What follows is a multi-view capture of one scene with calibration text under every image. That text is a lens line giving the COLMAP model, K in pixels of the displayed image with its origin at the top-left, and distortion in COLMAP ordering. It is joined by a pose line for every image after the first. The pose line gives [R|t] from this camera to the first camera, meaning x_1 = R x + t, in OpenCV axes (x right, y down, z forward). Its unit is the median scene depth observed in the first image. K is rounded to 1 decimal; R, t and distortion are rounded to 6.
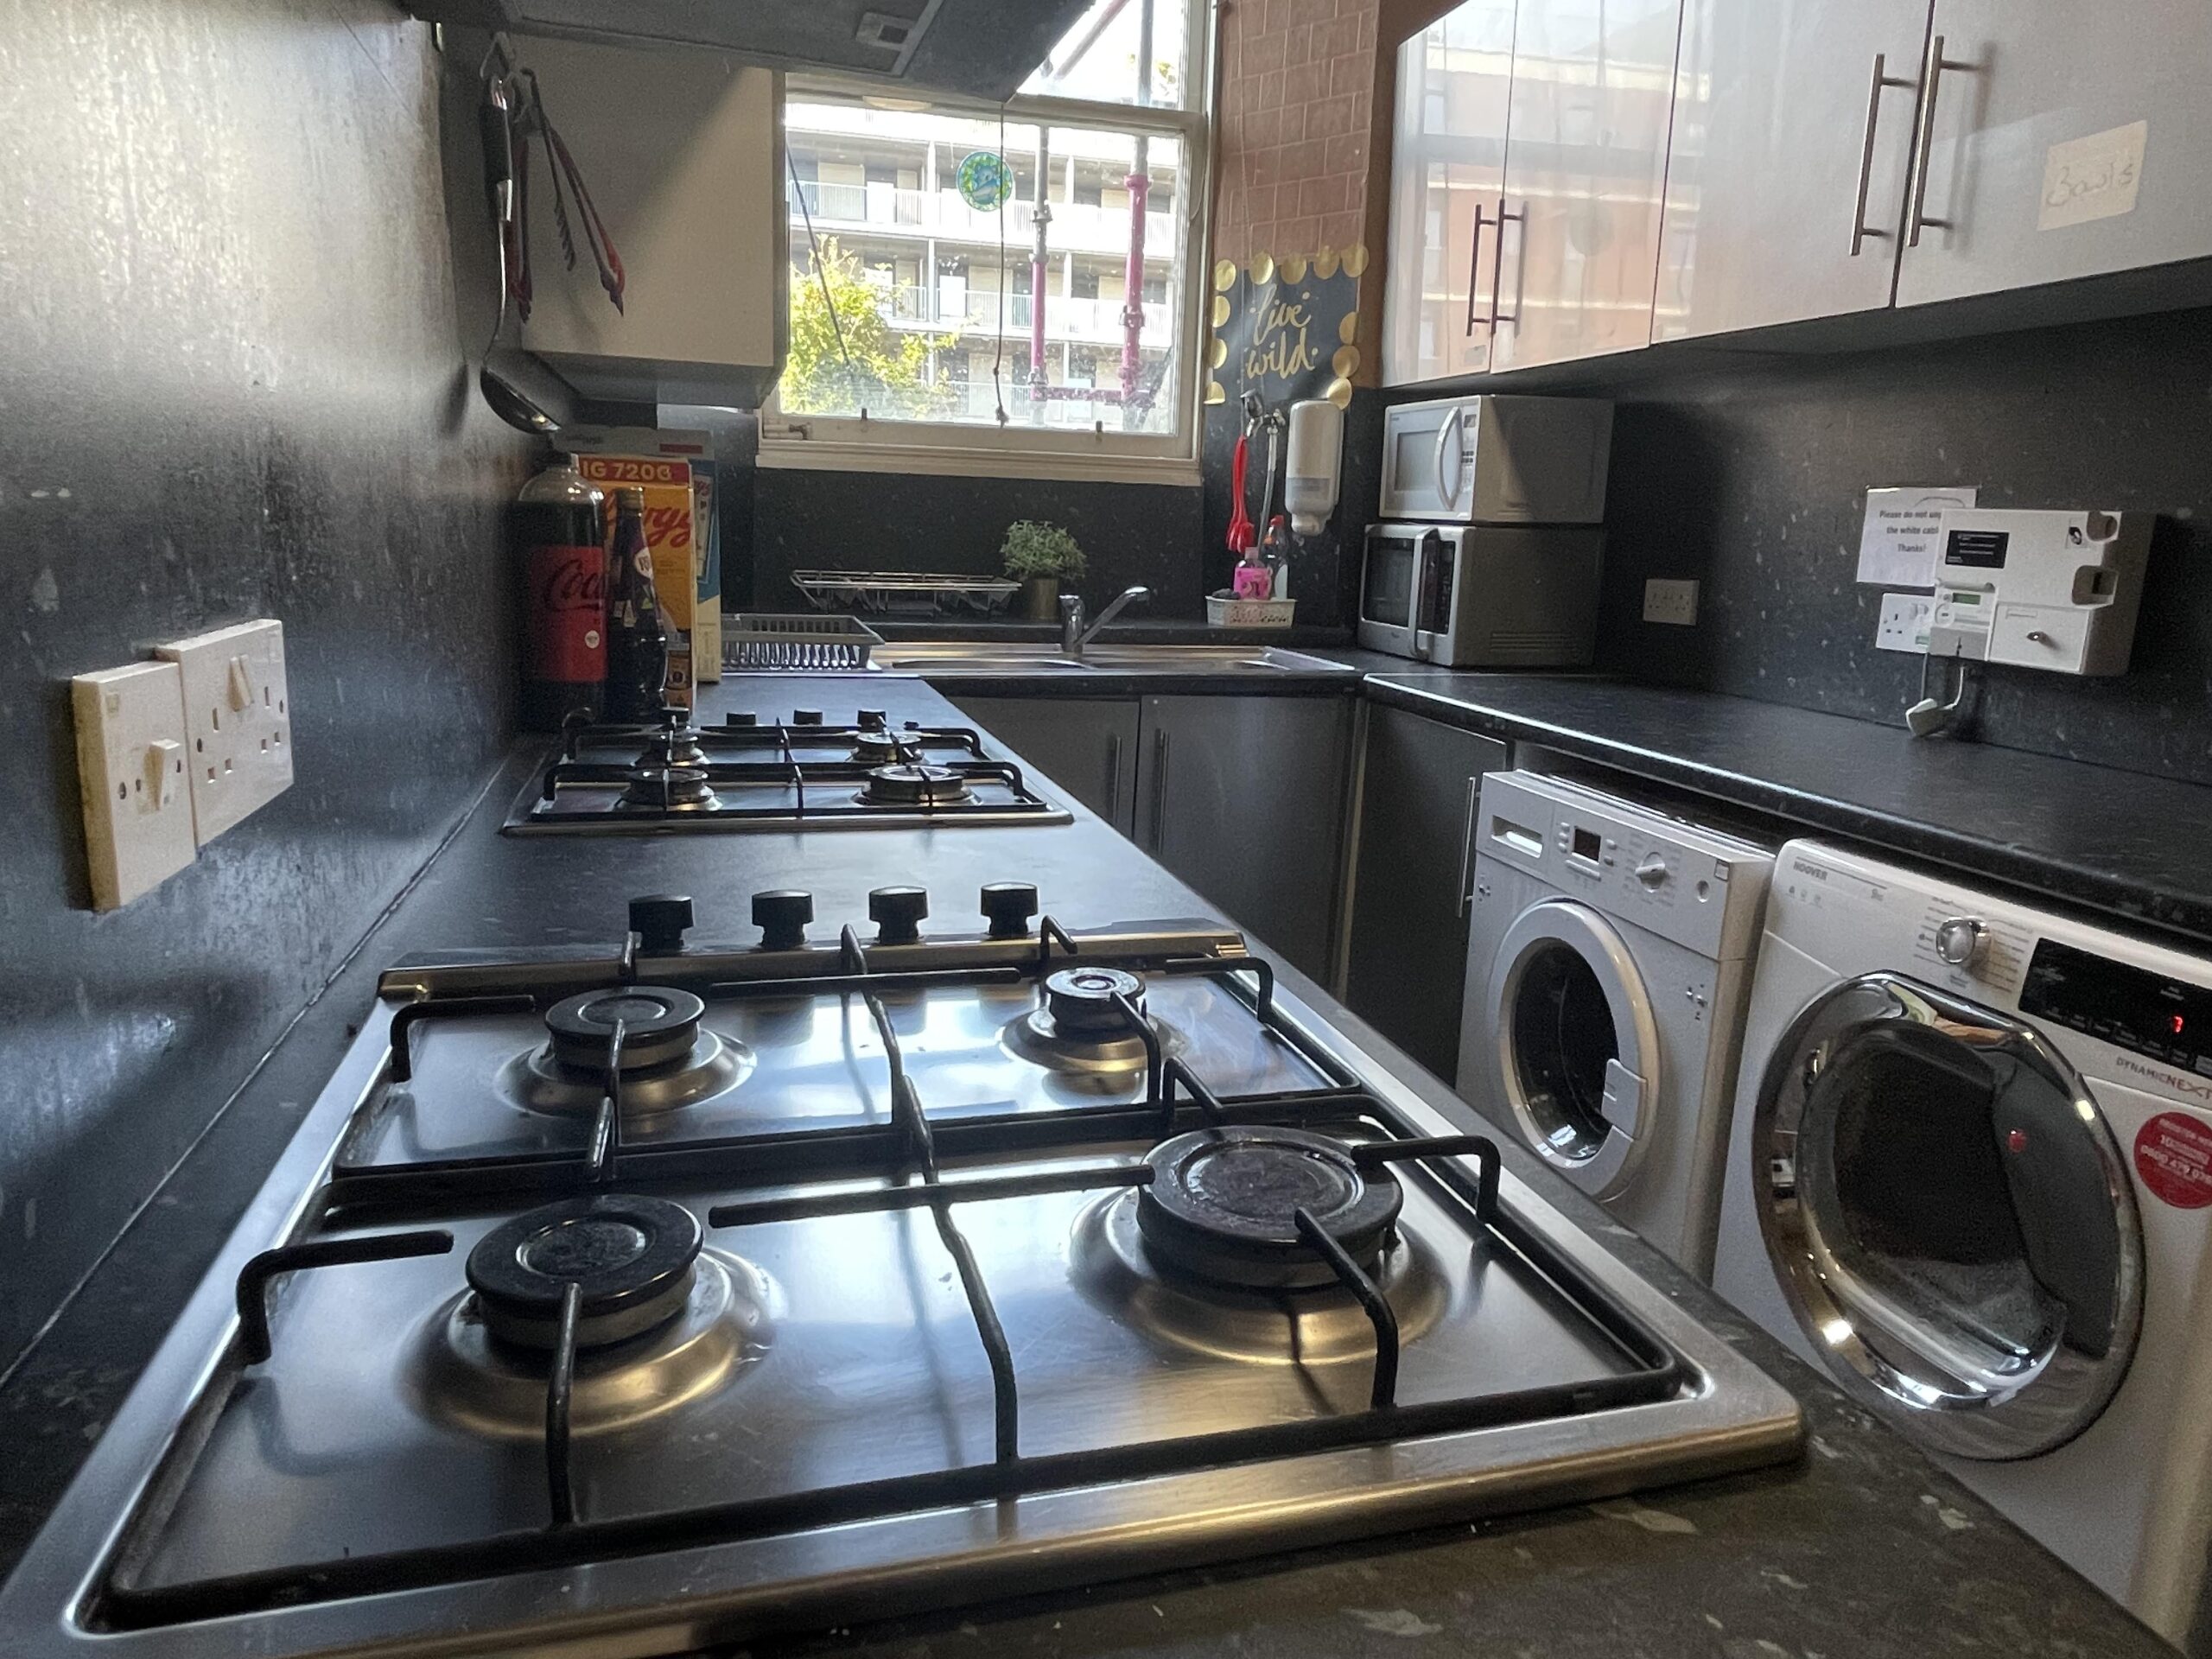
lens RADIAL K [[1446.1, 0, 1102.5], [0, 1446.1, 830.9], [0, 0, 1]] dist [-0.001258, -0.002526]
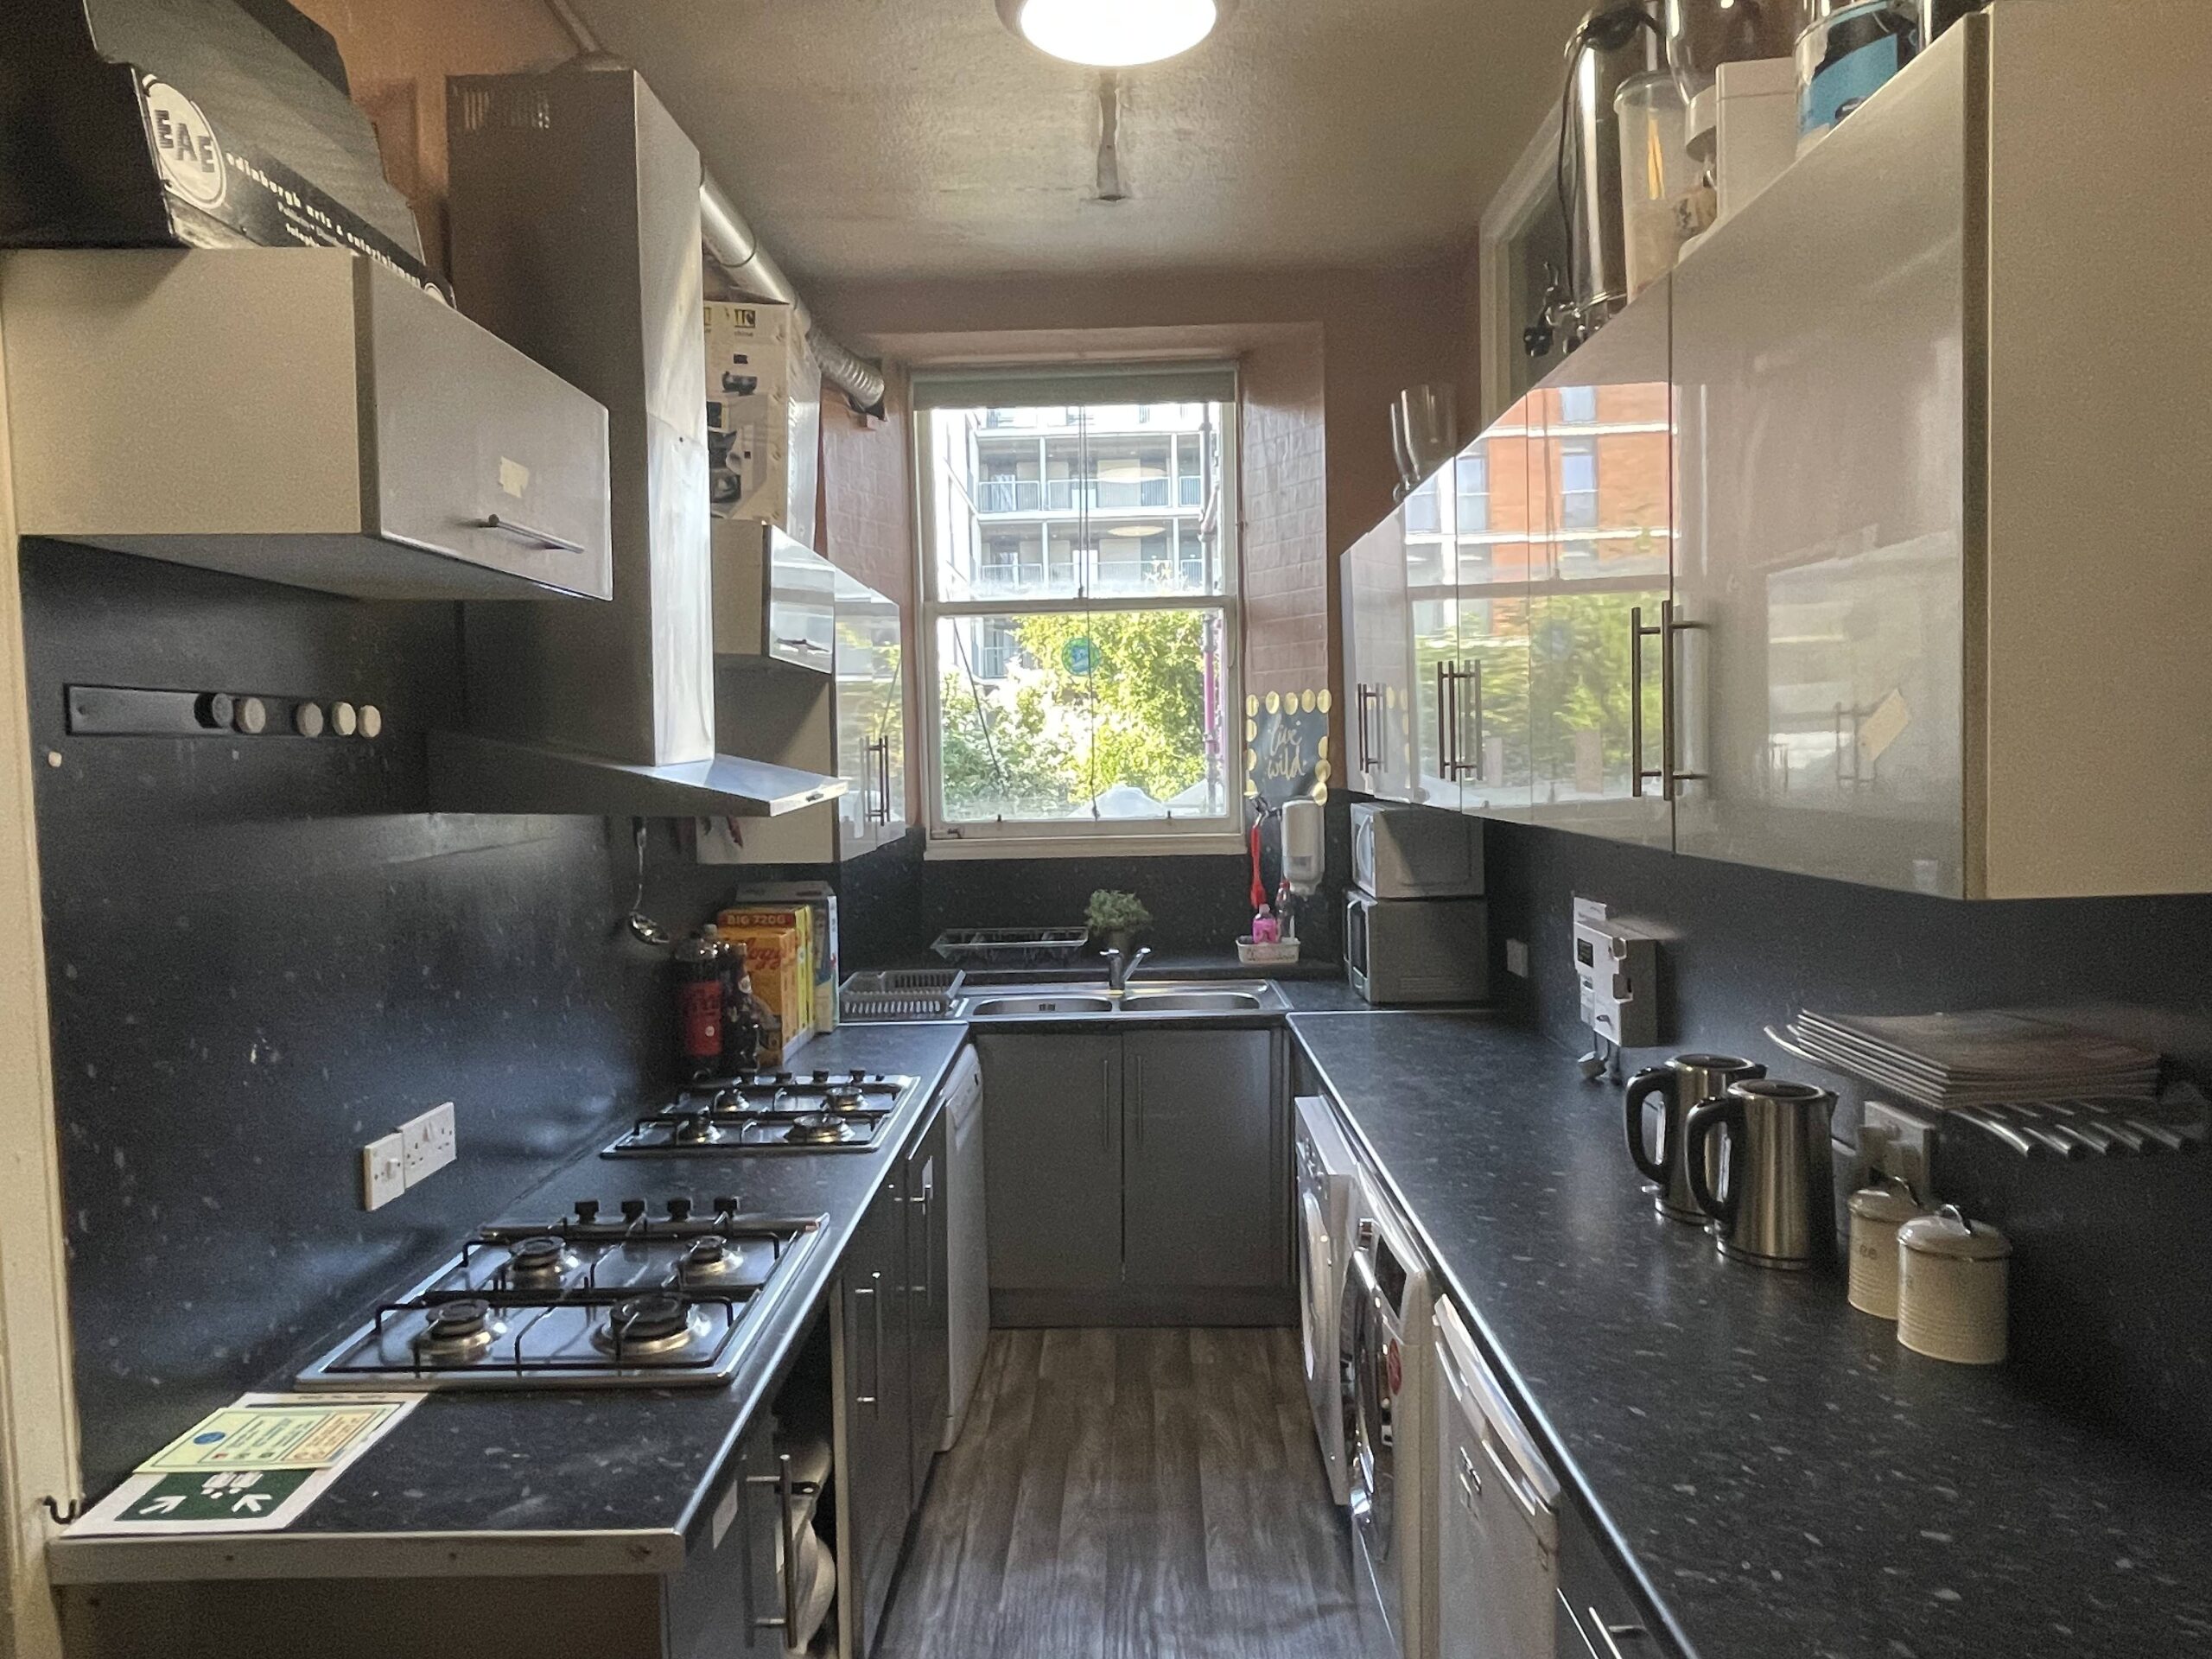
lens RADIAL K [[1446.1, 0, 1110.0], [0, 1446.1, 822.0], [0, 0, 1]] dist [-0.001258, -0.002526]
pose [[0.958735, -0.039667, -0.281521, 0.354860], [-0.006283, 0.987021, -0.160469, -0.056098], [0.284232, 0.155616, 0.946042, -0.337759]]
